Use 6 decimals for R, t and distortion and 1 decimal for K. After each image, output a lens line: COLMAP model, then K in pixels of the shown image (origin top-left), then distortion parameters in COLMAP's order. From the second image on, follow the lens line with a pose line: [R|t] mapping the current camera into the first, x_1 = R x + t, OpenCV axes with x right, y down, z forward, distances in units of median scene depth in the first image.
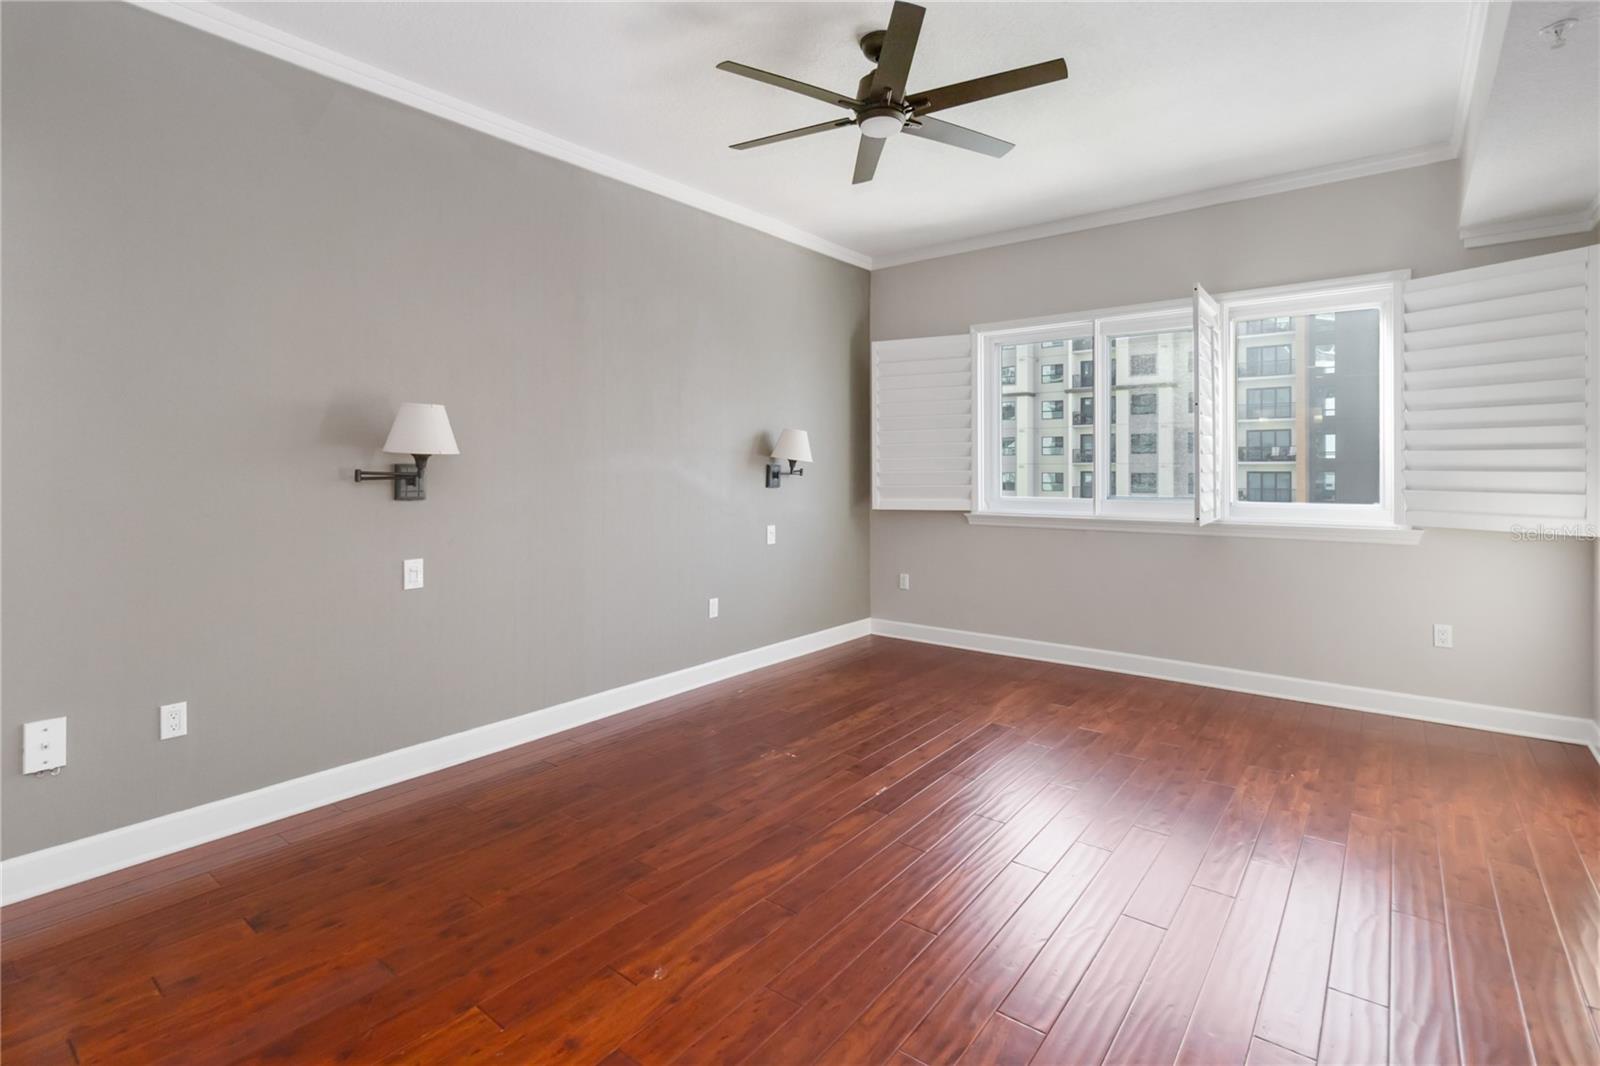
lens RADIAL K [[774.7, 0, 765.4], [0, 774.7, 470.3], [0, 0, 1]] dist [0.006352, -0.002274]
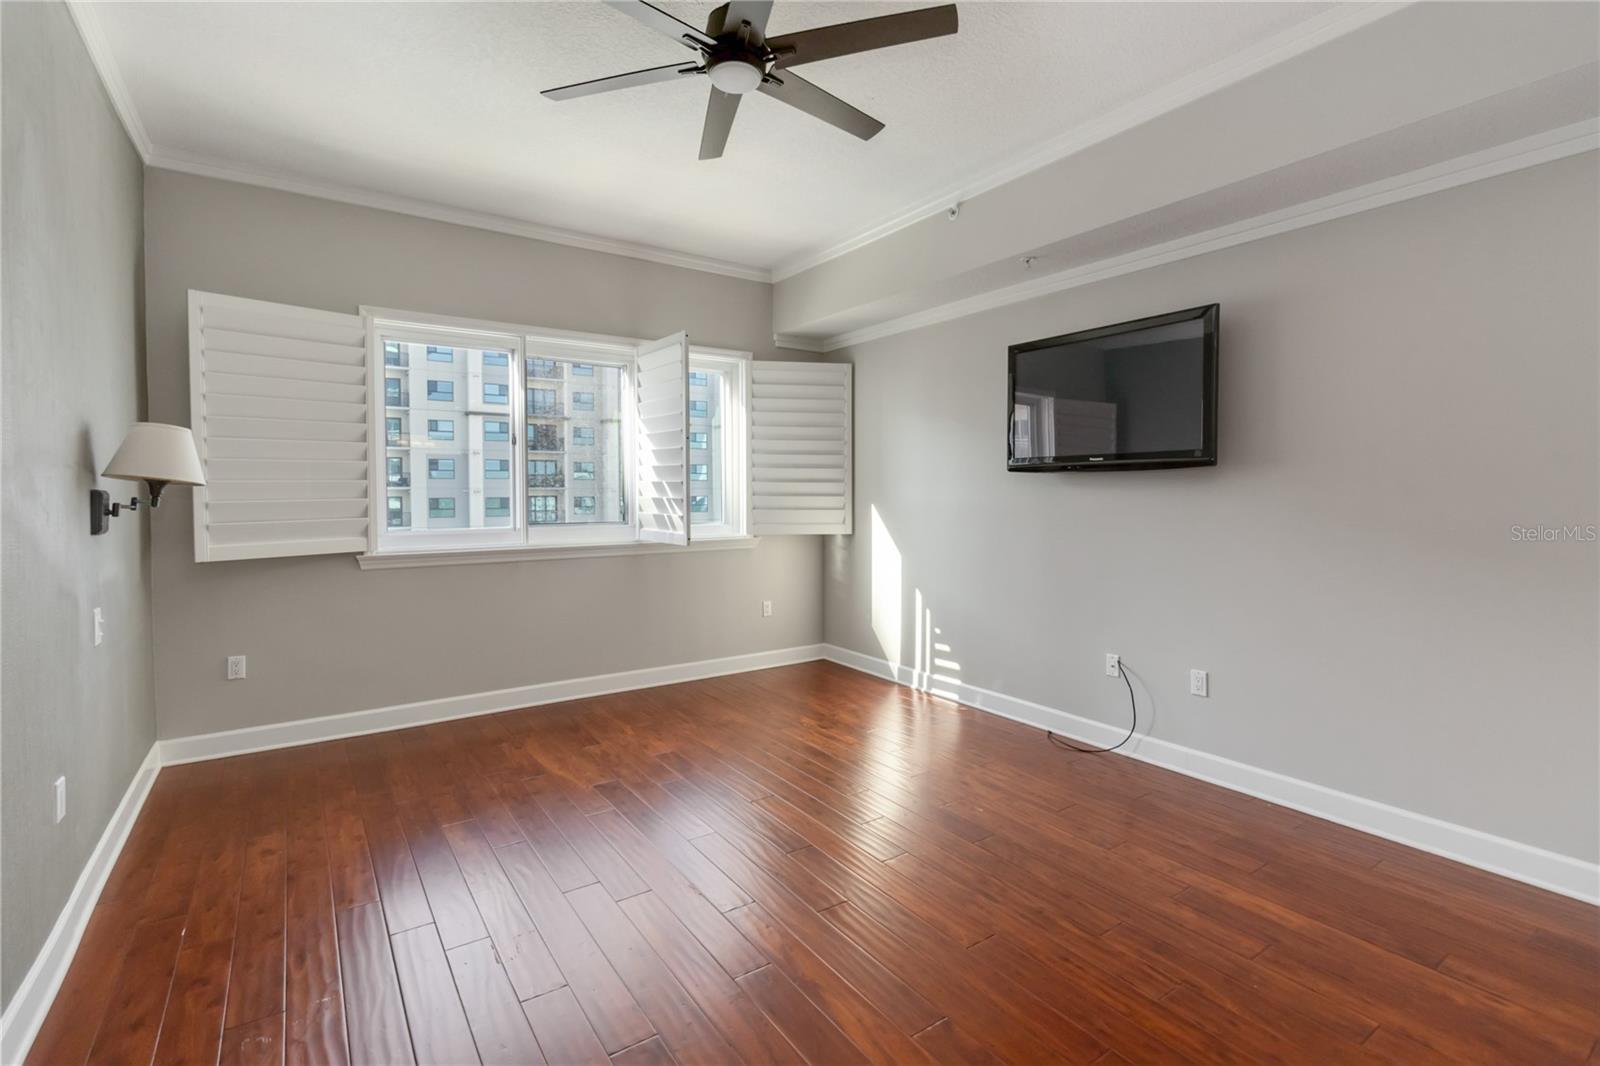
lens RADIAL K [[774.7, 0, 740.0], [0, 774.7, 515.9], [0, 0, 1]] dist [0.006352, -0.002274]
pose [[0.265614, -0.029430, 0.963630, -0.459552], [0.003483, 0.999557, 0.029567, -0.004488], [-0.964073, -0.004497, 0.265599, 0.556488]]
